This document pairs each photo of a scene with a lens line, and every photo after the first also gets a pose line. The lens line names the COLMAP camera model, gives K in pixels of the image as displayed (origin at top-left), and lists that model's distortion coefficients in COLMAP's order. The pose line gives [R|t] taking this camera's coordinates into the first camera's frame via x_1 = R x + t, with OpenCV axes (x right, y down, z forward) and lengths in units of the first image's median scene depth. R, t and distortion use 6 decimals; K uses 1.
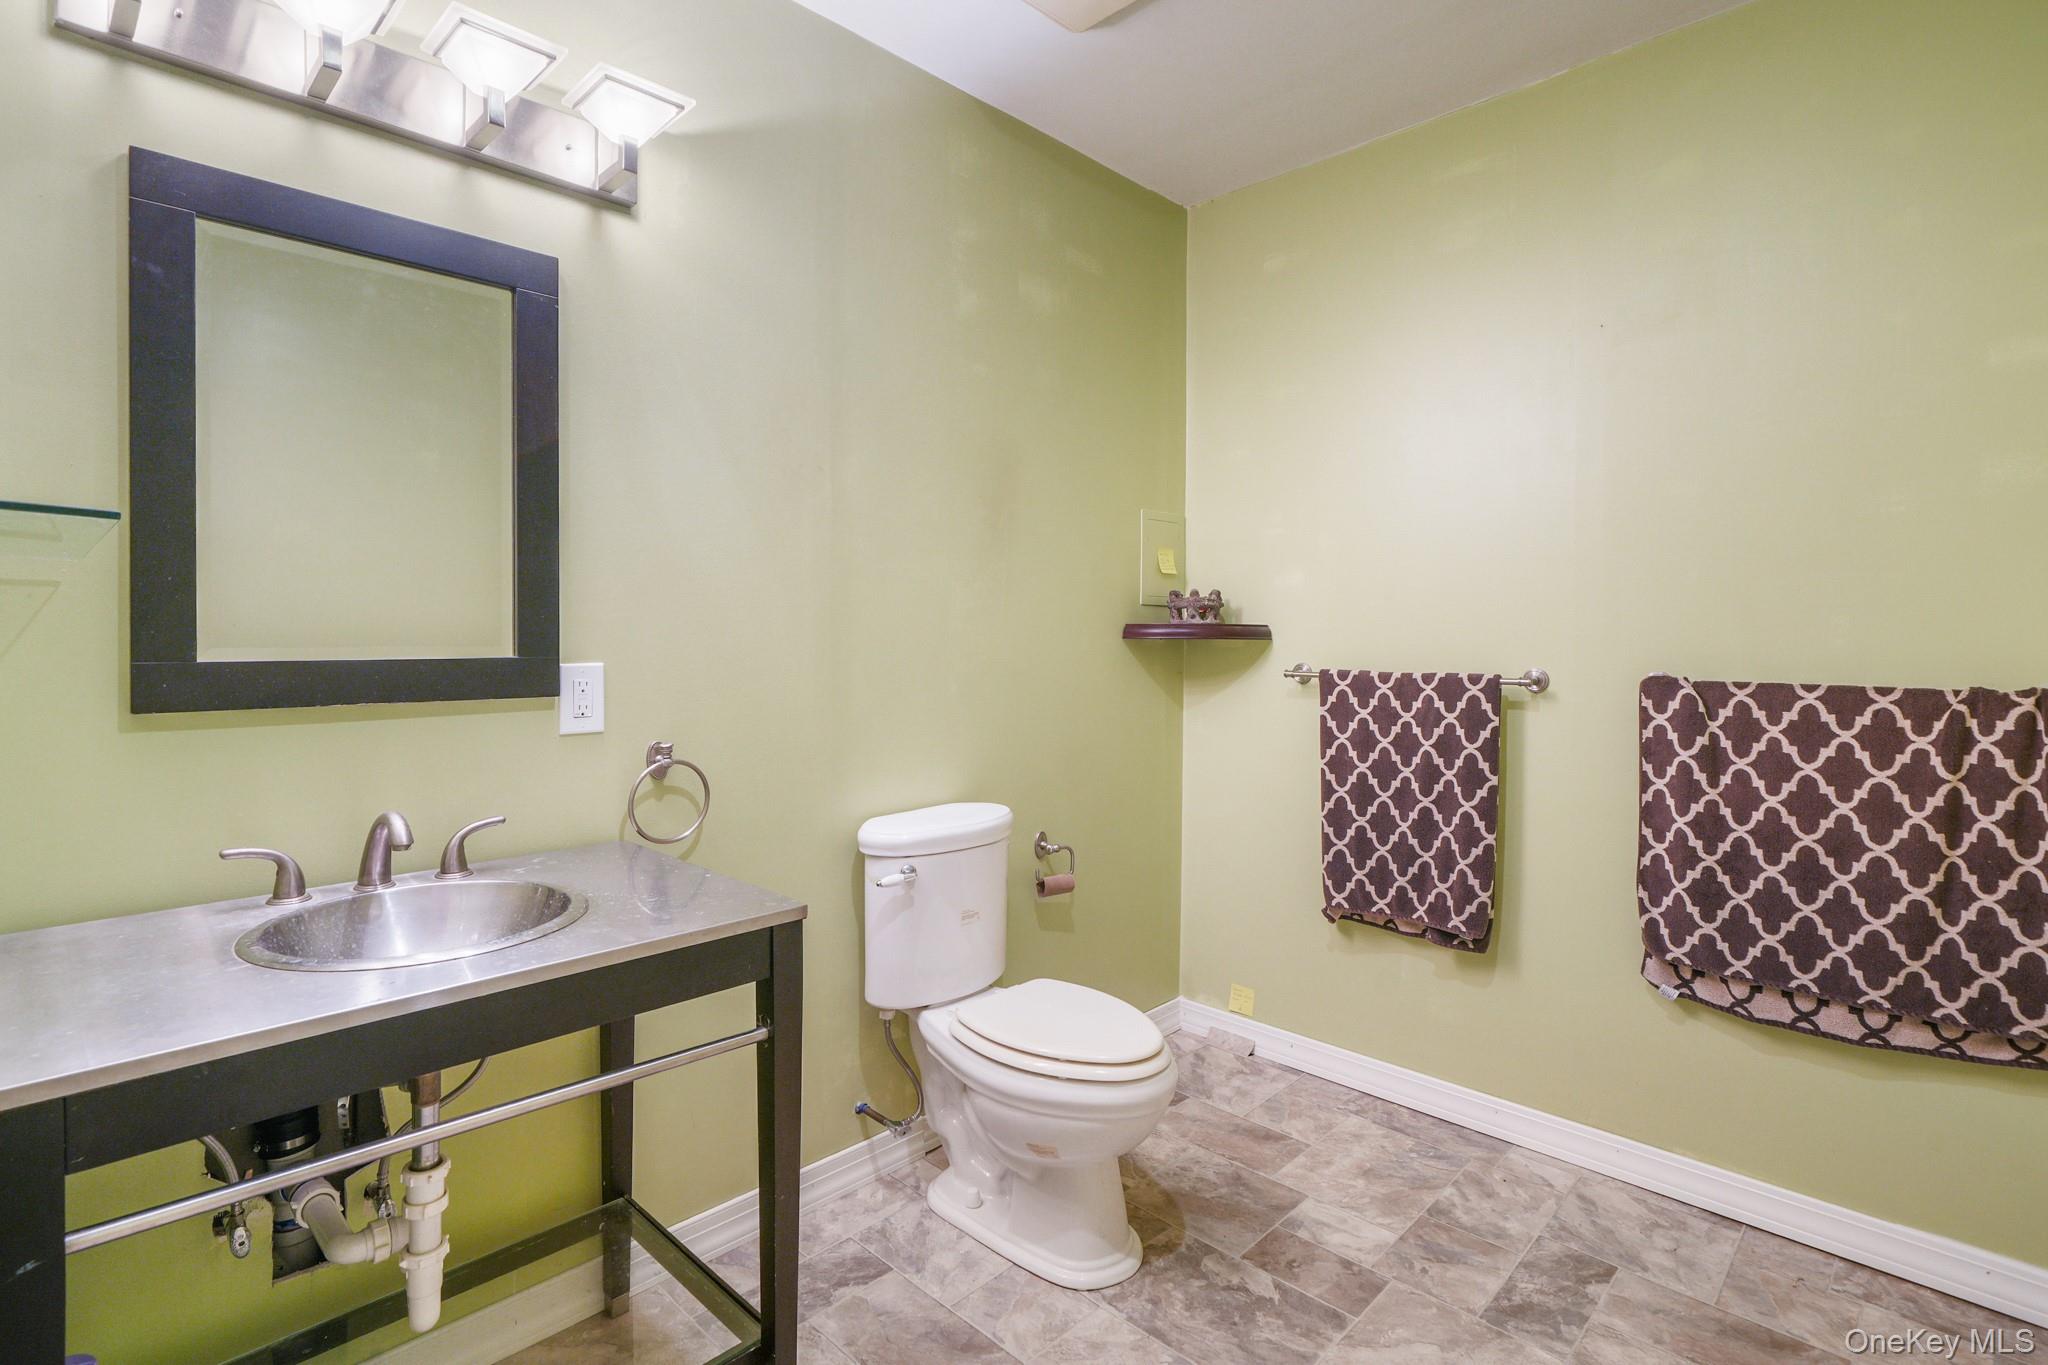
lens RADIAL K [[977.4, 0, 1024.5], [0, 977.4, 654.3], [0, 0, 1]] dist [0.002334, -0.000258]
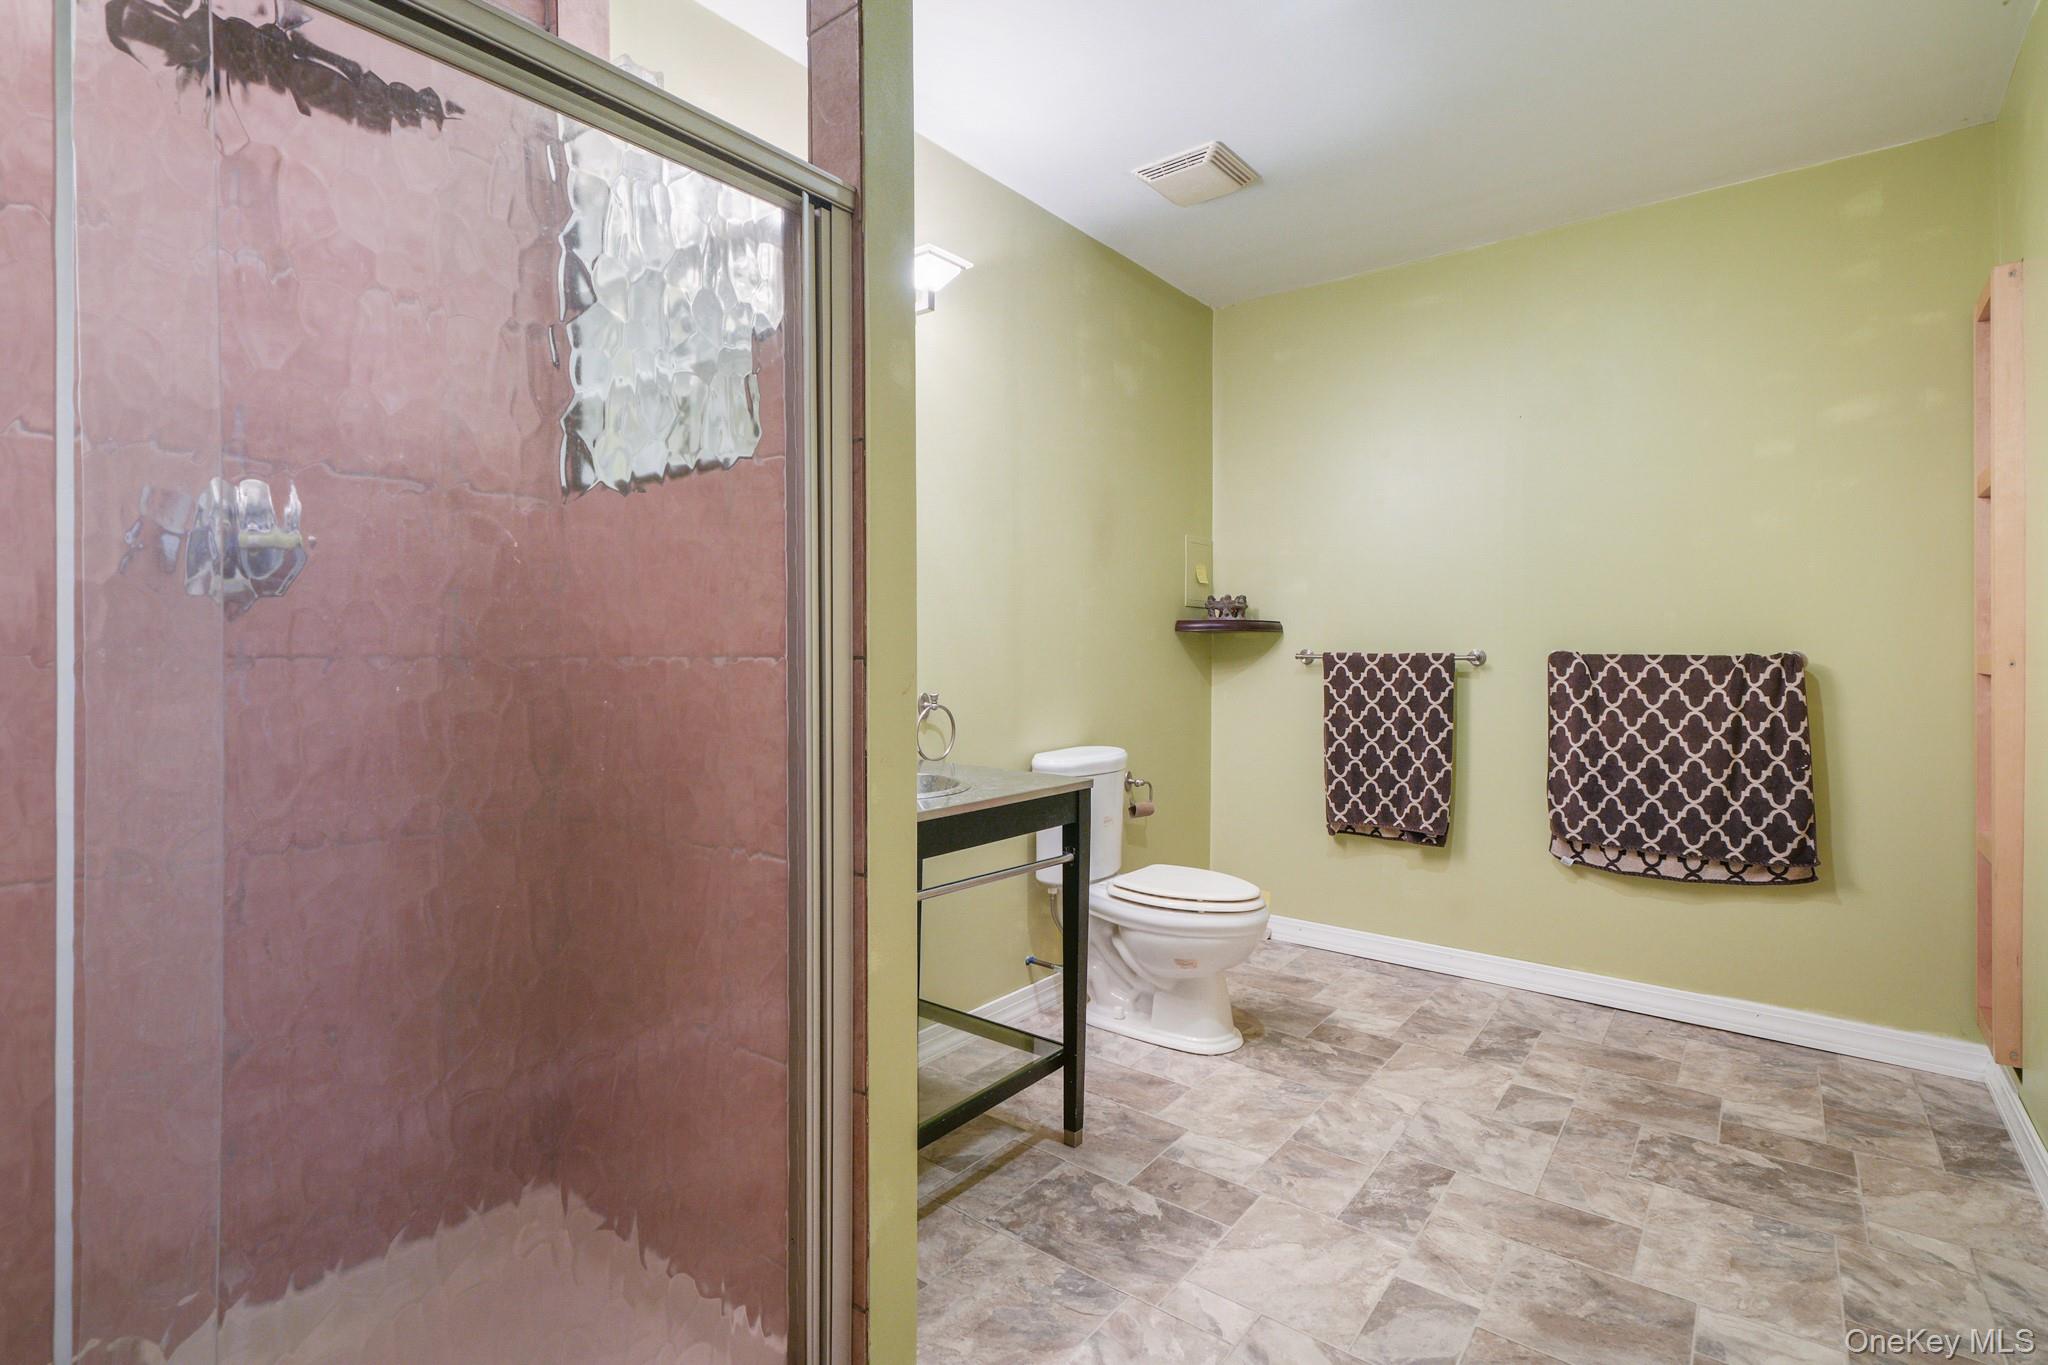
lens RADIAL K [[955.1, 0, 1023.2], [0, 955.1, 661.6], [0, 0, 1]] dist [0.001594, 0.000377]
pose [[0.994097, -0.000810, 0.108493, -0.350134], [0.001579, 0.999974, -0.007008, 0.048489], [-0.108484, 0.007138, 0.994073, -0.393153]]
